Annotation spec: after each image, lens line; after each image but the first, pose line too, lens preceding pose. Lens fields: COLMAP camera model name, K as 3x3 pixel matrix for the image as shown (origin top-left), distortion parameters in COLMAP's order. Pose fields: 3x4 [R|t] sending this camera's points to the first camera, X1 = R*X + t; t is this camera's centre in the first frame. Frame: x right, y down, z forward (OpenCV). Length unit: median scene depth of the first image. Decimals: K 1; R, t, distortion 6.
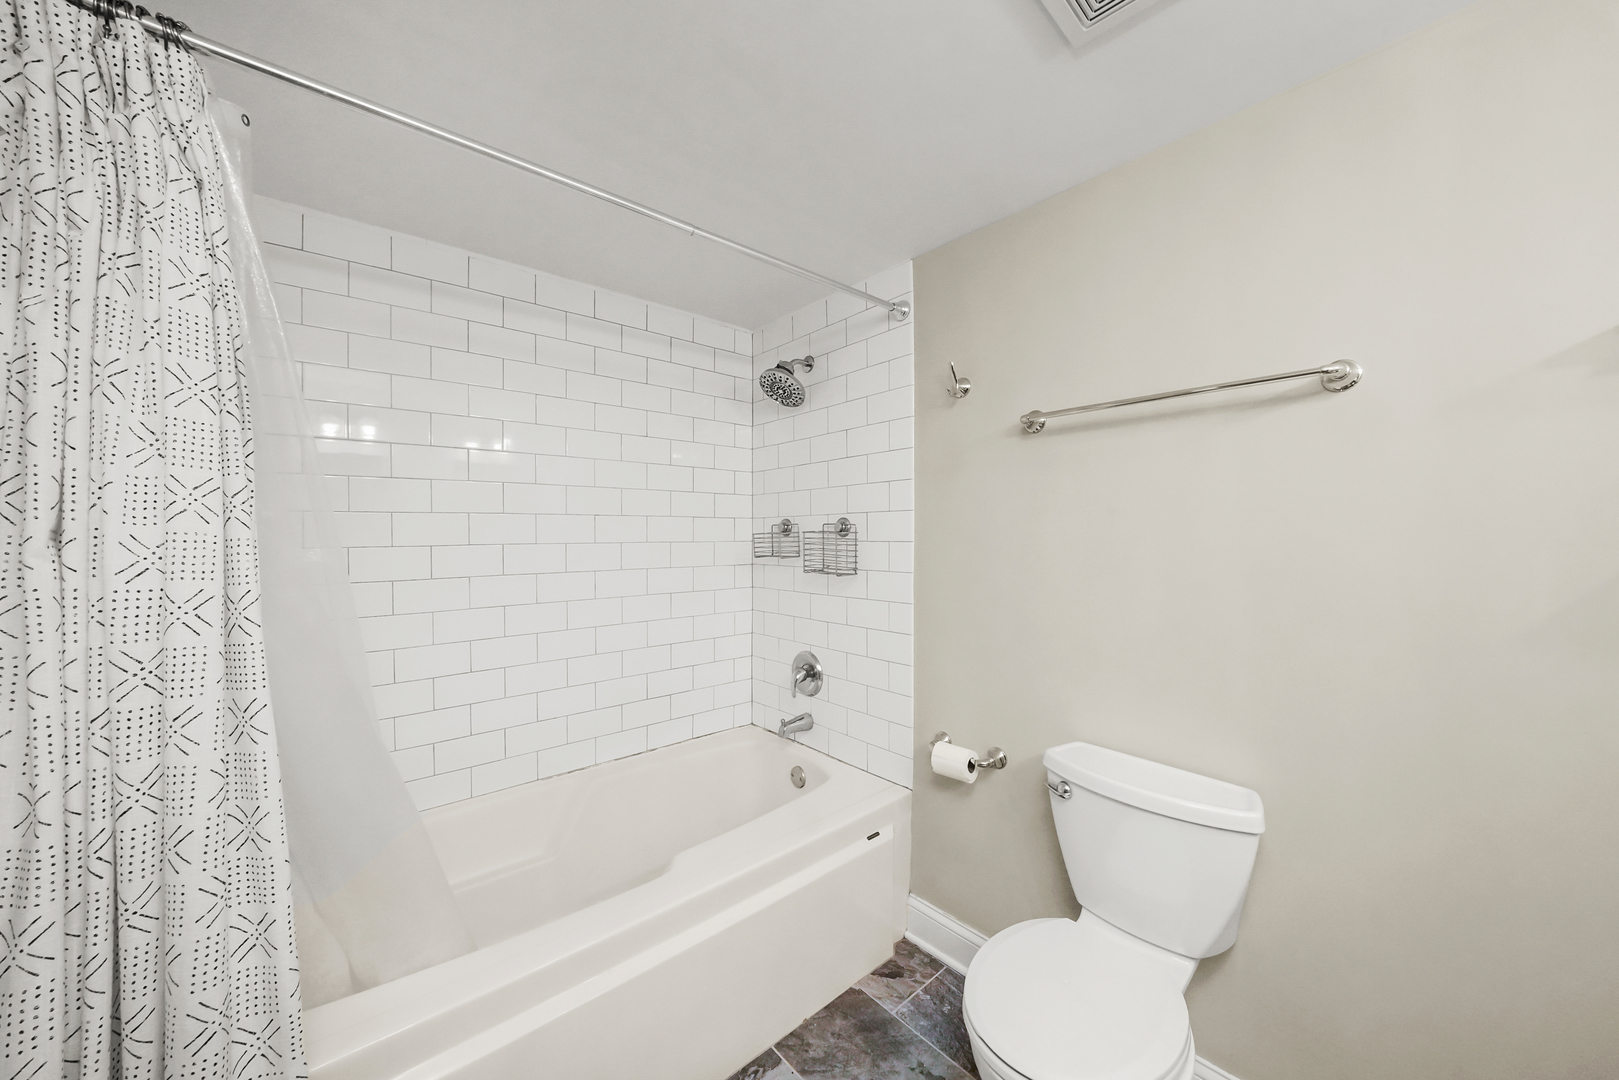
lens RADIAL K [[578.7, 0, 813.9], [0, 578.7, 538.5], [0, 0, 1]] dist [-0.012286, -0.000081]
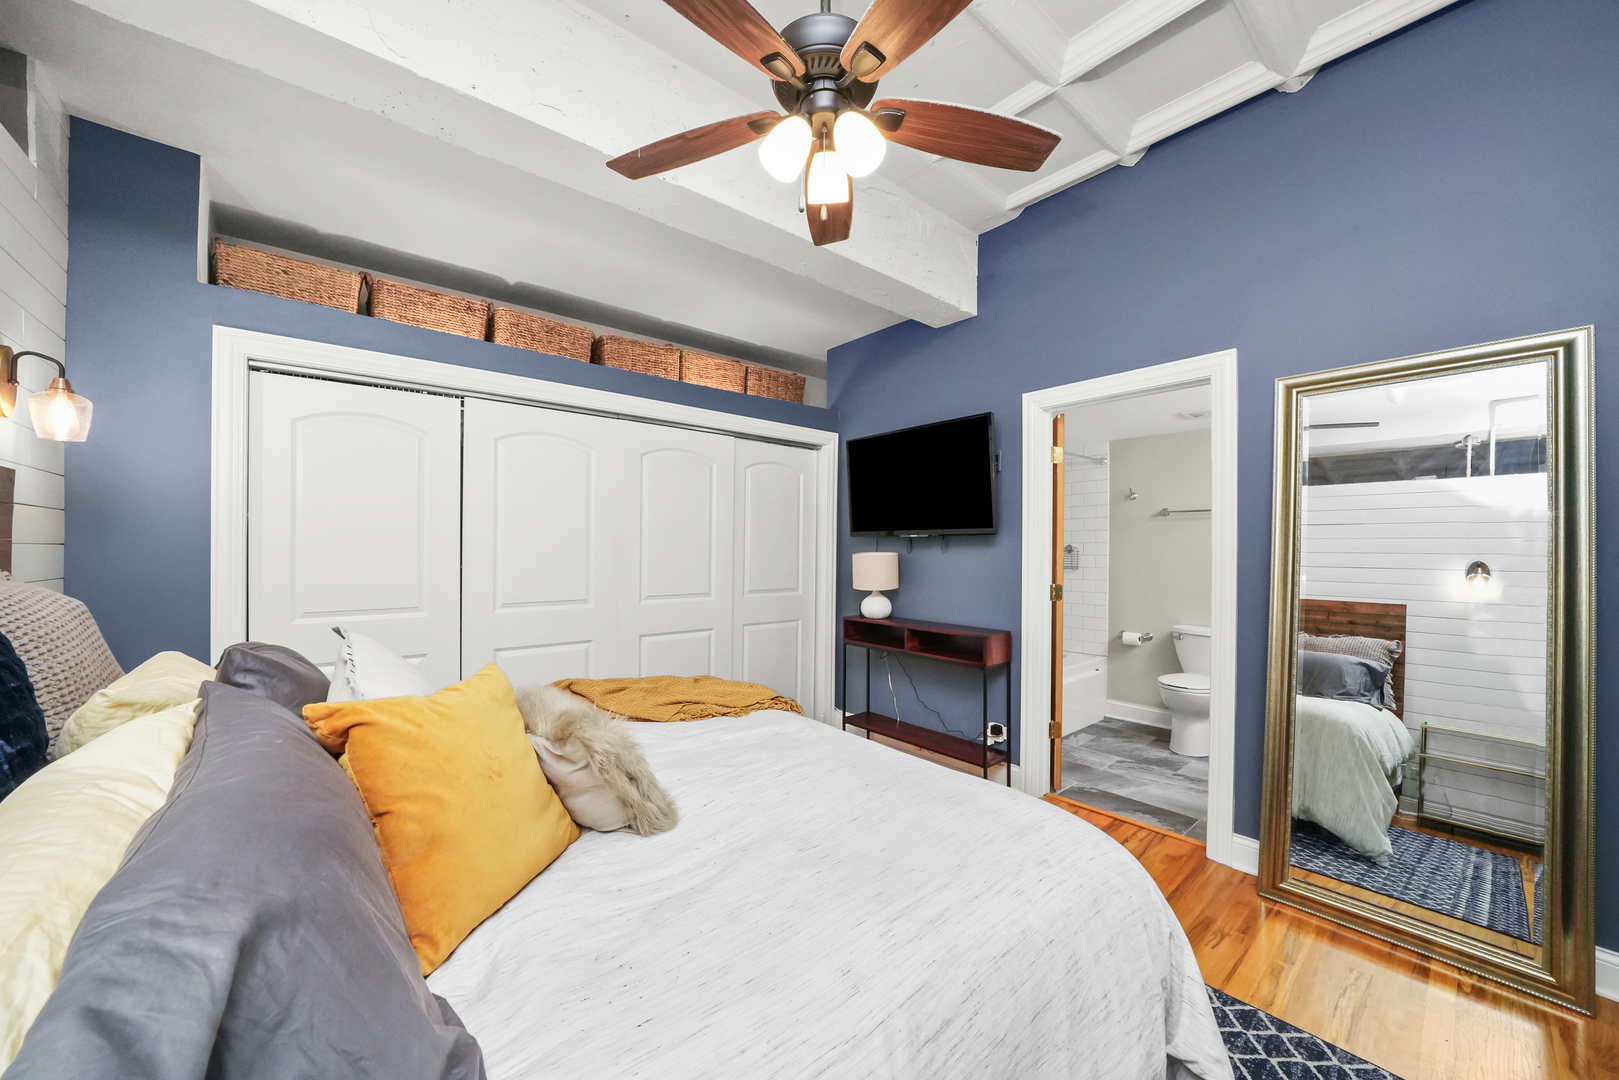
lens RADIAL K [[578.7, 0, 804.6], [0, 578.7, 544.2], [0, 0, 1]] dist [-0.012286, -0.000081]
pose [[0.999449, 0.002373, -0.033108, -1.139417], [-0.002563, 0.999981, -0.005683, -0.028646], [0.033094, 0.005765, 0.999436, -1.650102]]
